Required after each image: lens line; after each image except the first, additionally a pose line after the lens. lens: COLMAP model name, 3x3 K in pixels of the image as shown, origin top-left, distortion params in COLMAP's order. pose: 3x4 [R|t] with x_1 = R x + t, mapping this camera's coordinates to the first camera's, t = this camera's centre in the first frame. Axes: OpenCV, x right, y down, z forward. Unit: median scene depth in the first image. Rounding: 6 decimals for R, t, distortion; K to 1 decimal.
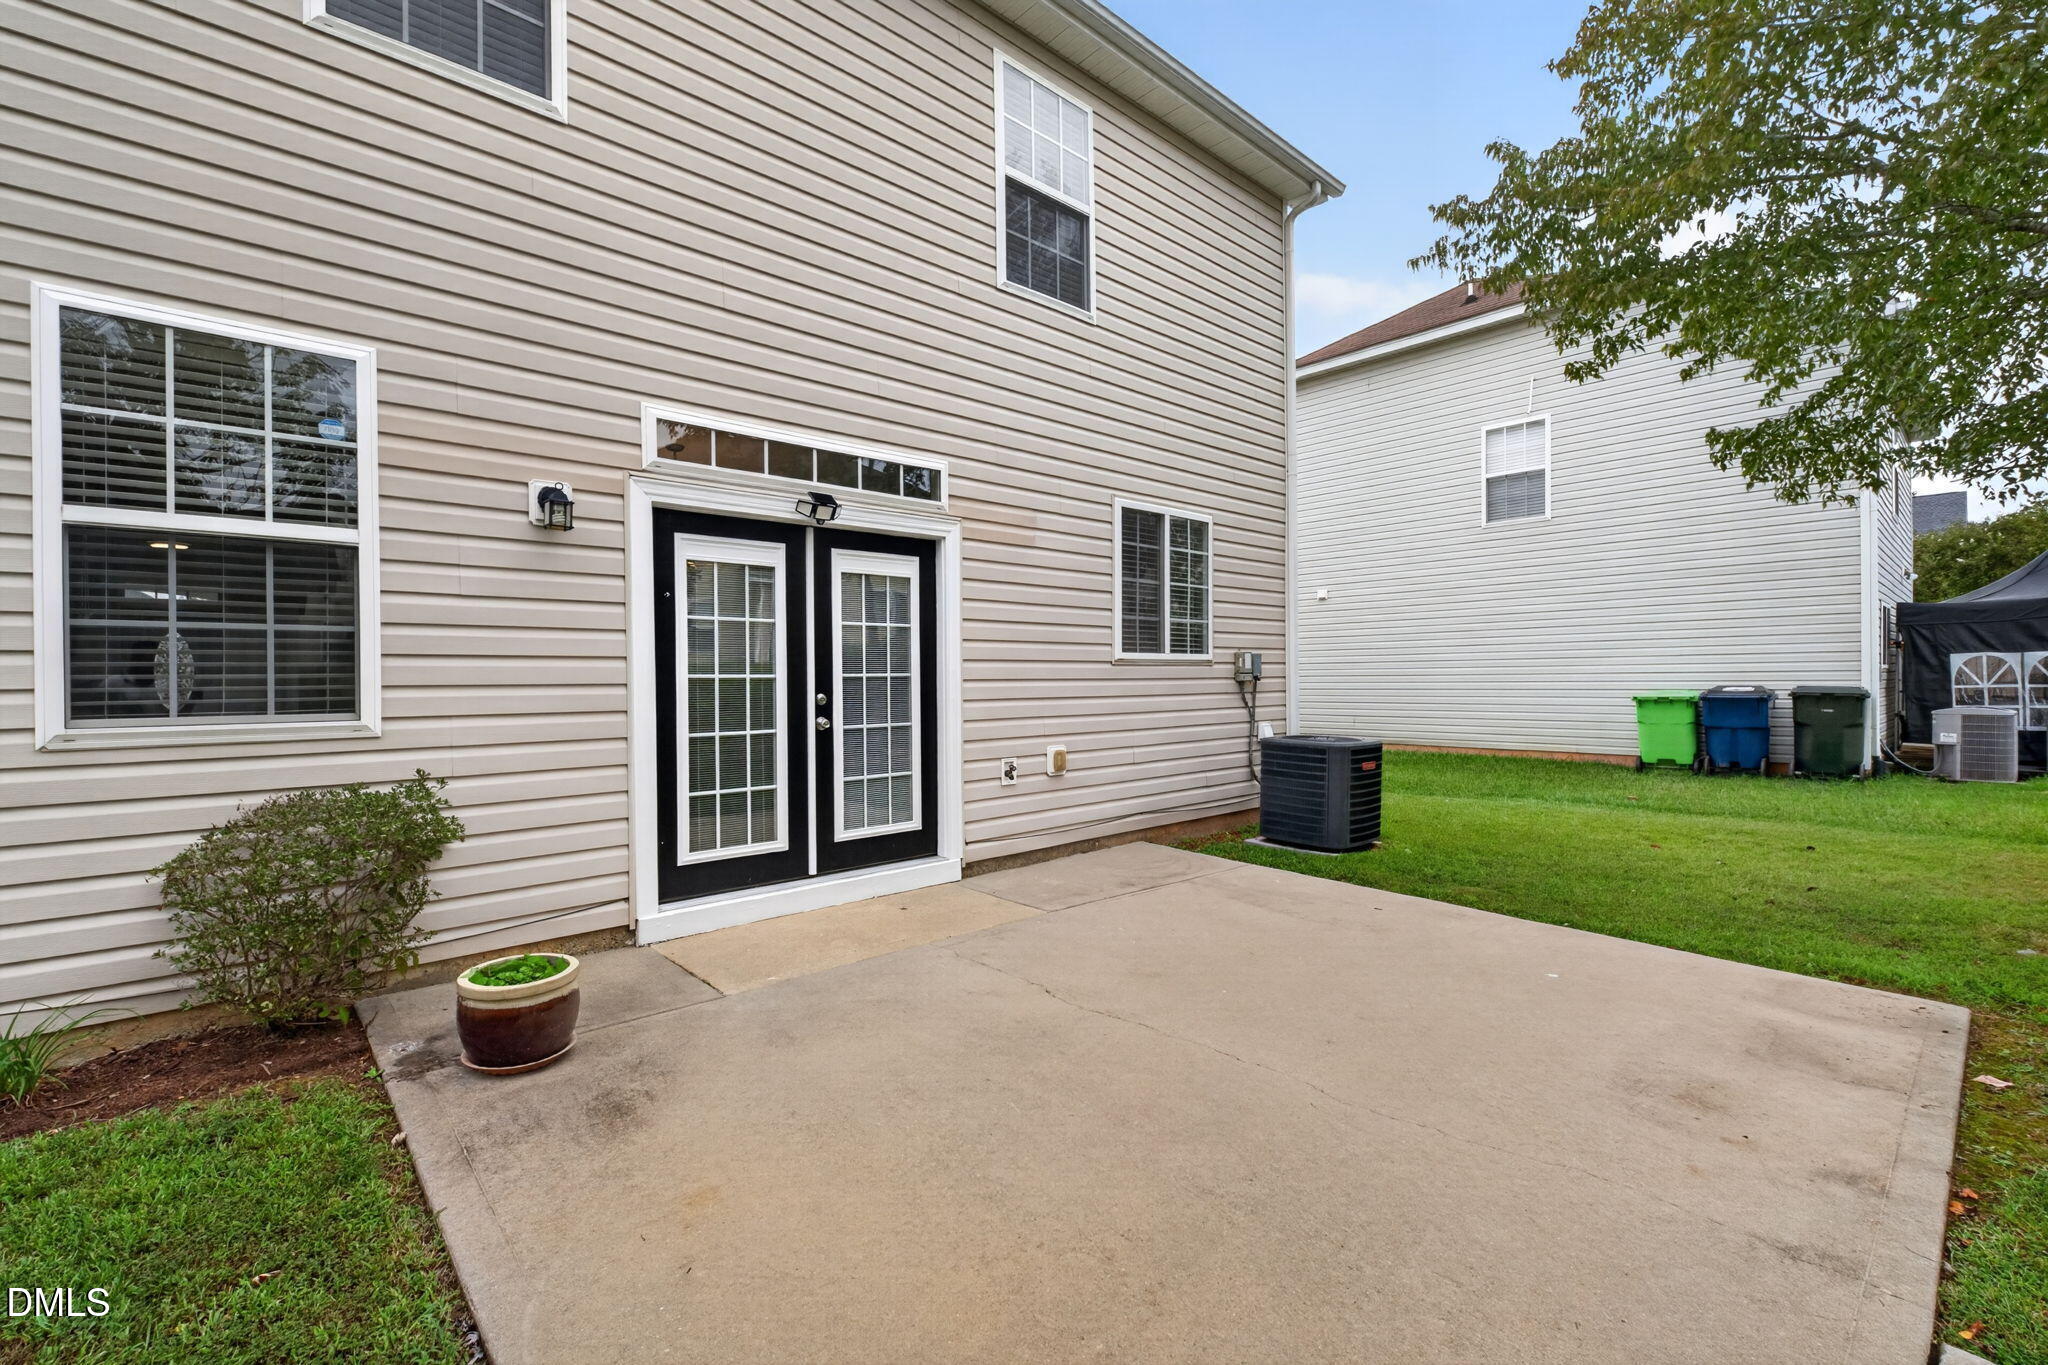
lens RADIAL K [[907.9, 0, 1015.4], [0, 907.9, 667.5], [0, 0, 1]] dist [0.018697, -0.011761]
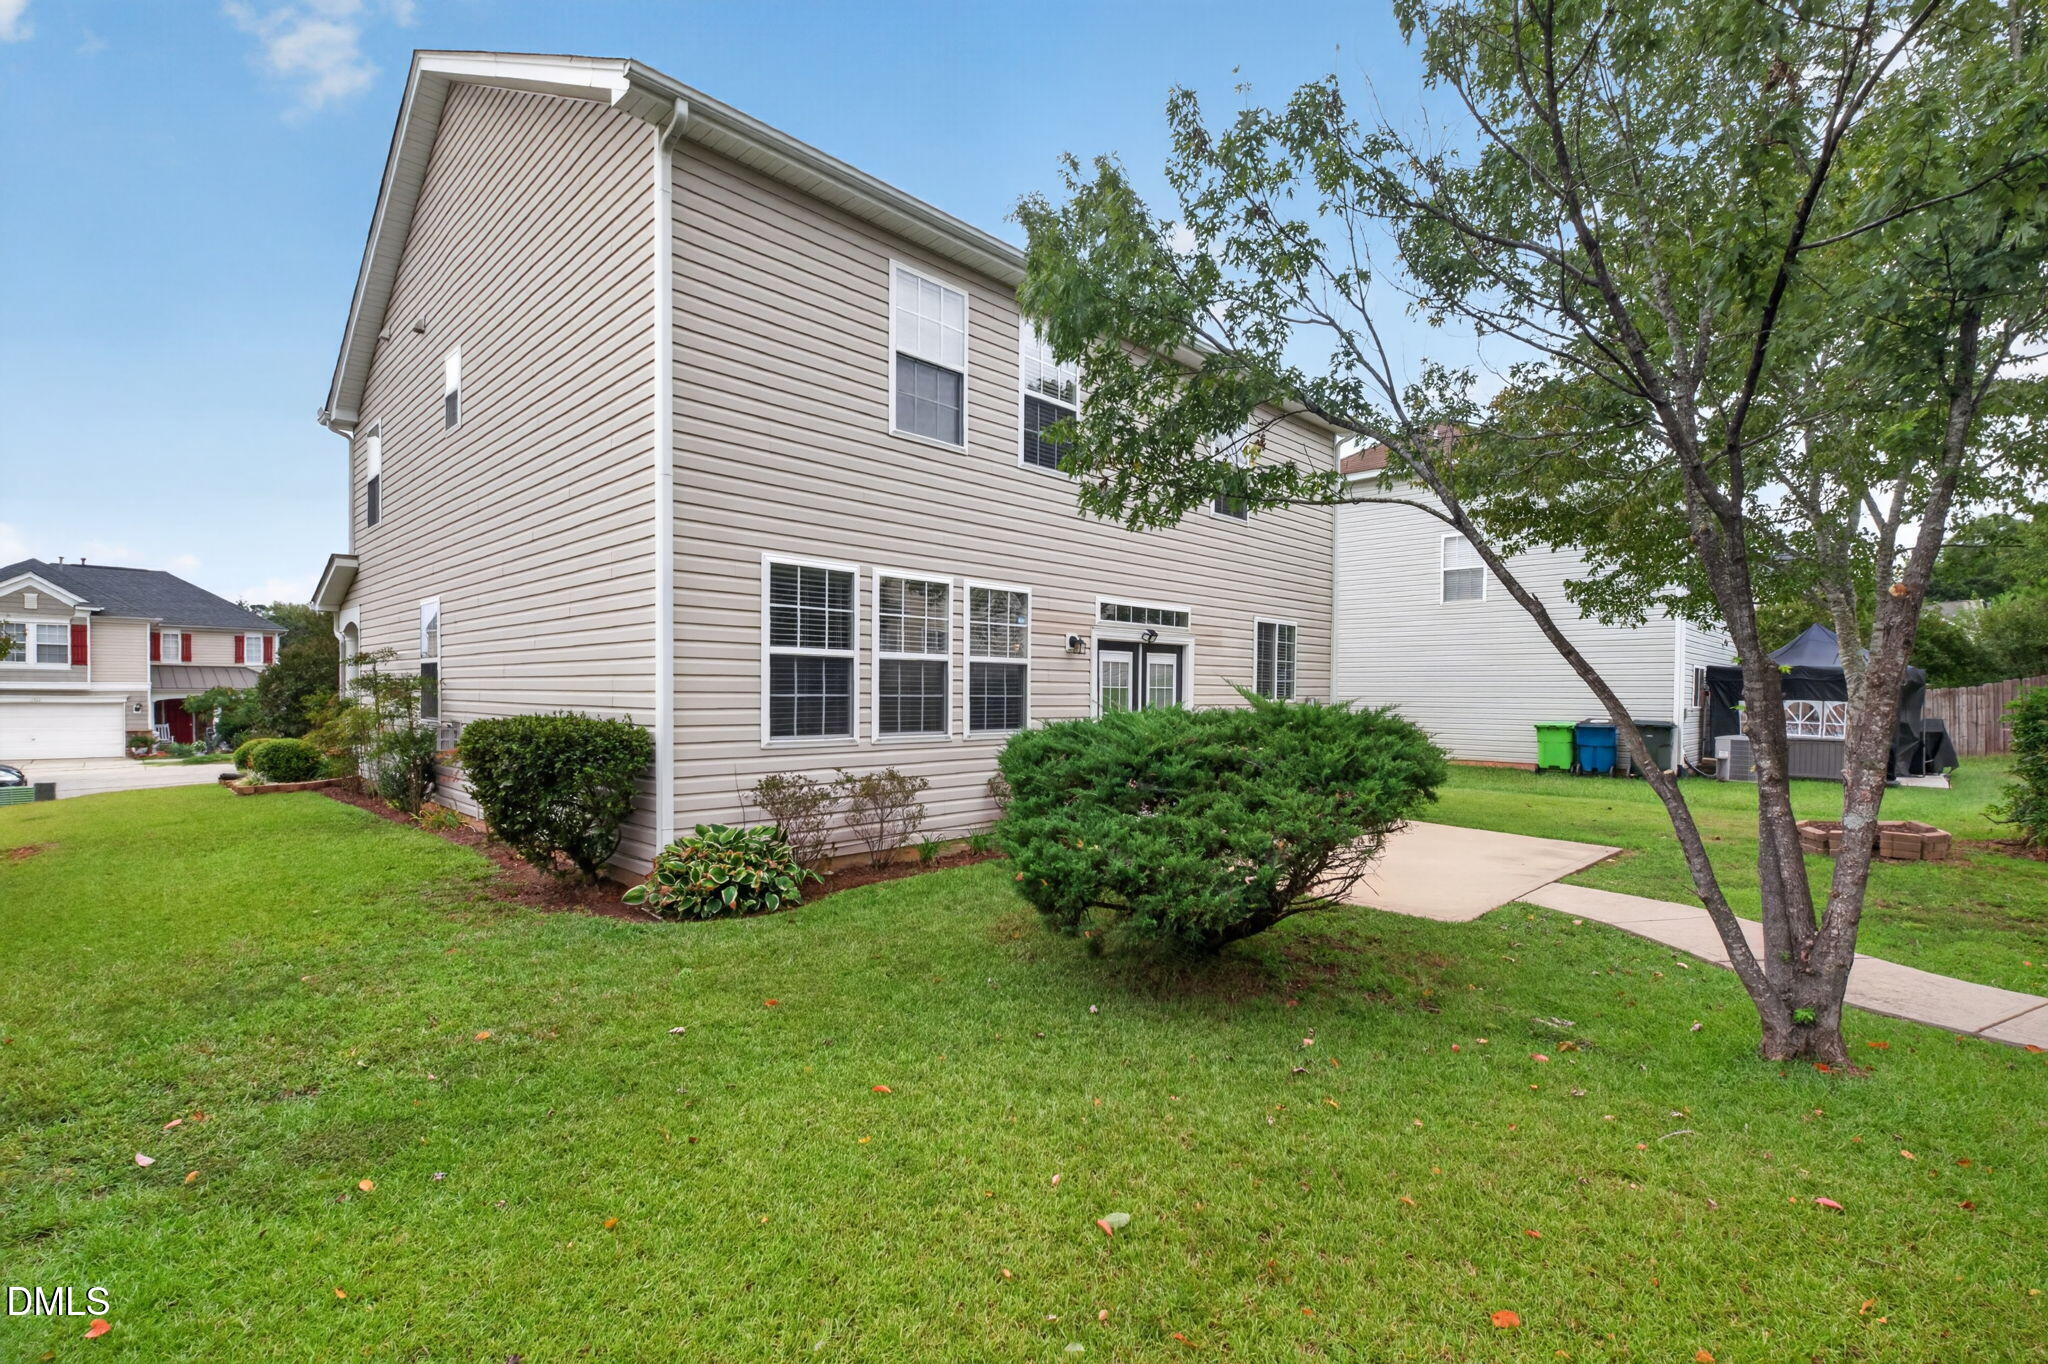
lens RADIAL K [[952.2, 0, 1024.0], [0, 952.2, 682.0], [0, 0, 1]] dist [0.026164, 0.000297]
pose [[0.997364, 0.019251, 0.069964, -0.475790], [-0.019599, 0.999799, 0.004300, -0.048928], [-0.069867, -0.005659, 0.997540, -0.885925]]
